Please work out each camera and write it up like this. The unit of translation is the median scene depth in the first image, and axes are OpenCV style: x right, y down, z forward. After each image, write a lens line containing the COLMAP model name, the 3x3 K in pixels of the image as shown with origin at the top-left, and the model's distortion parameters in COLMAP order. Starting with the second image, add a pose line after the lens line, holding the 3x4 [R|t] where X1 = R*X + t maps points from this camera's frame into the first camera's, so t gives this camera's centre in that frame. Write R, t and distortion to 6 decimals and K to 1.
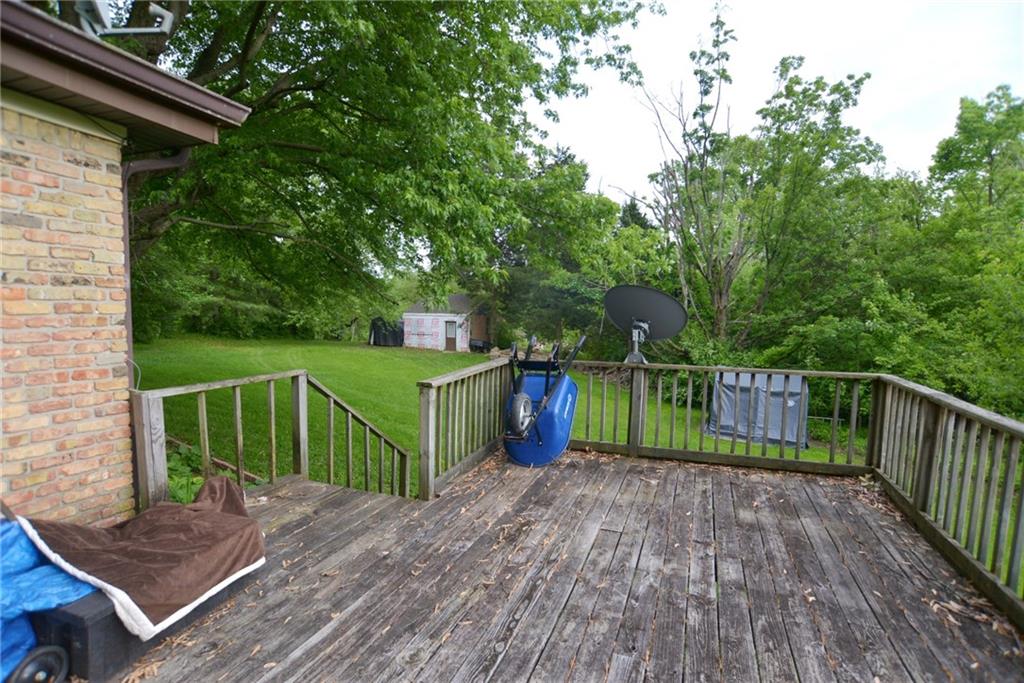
lens RADIAL K [[532.7, 0, 512.0], [0, 532.7, 341.5], [0, 0, 1]] dist [-0.046628, 0.025949]
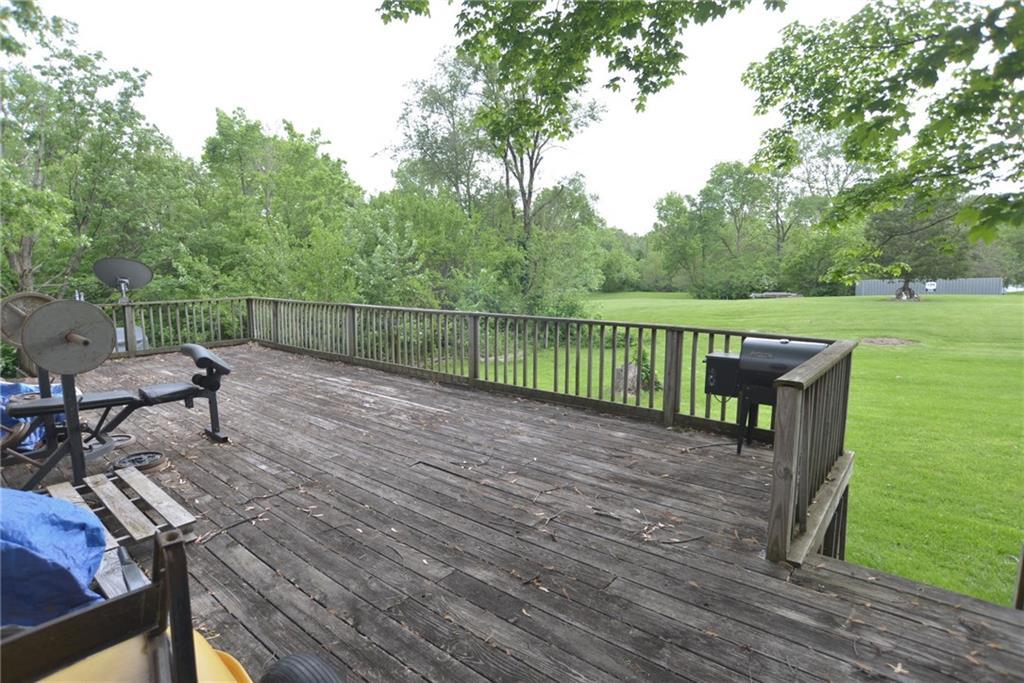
lens RADIAL K [[525.2, 0, 508.1], [0, 525.2, 346.1], [0, 0, 1]] dist [-0.103112, 0.051637]
pose [[0.345990, -0.155599, 0.925246, -0.186473], [0.073279, 0.987622, 0.138686, 0.009437], [-0.935372, 0.019817, 0.353110, -0.155352]]
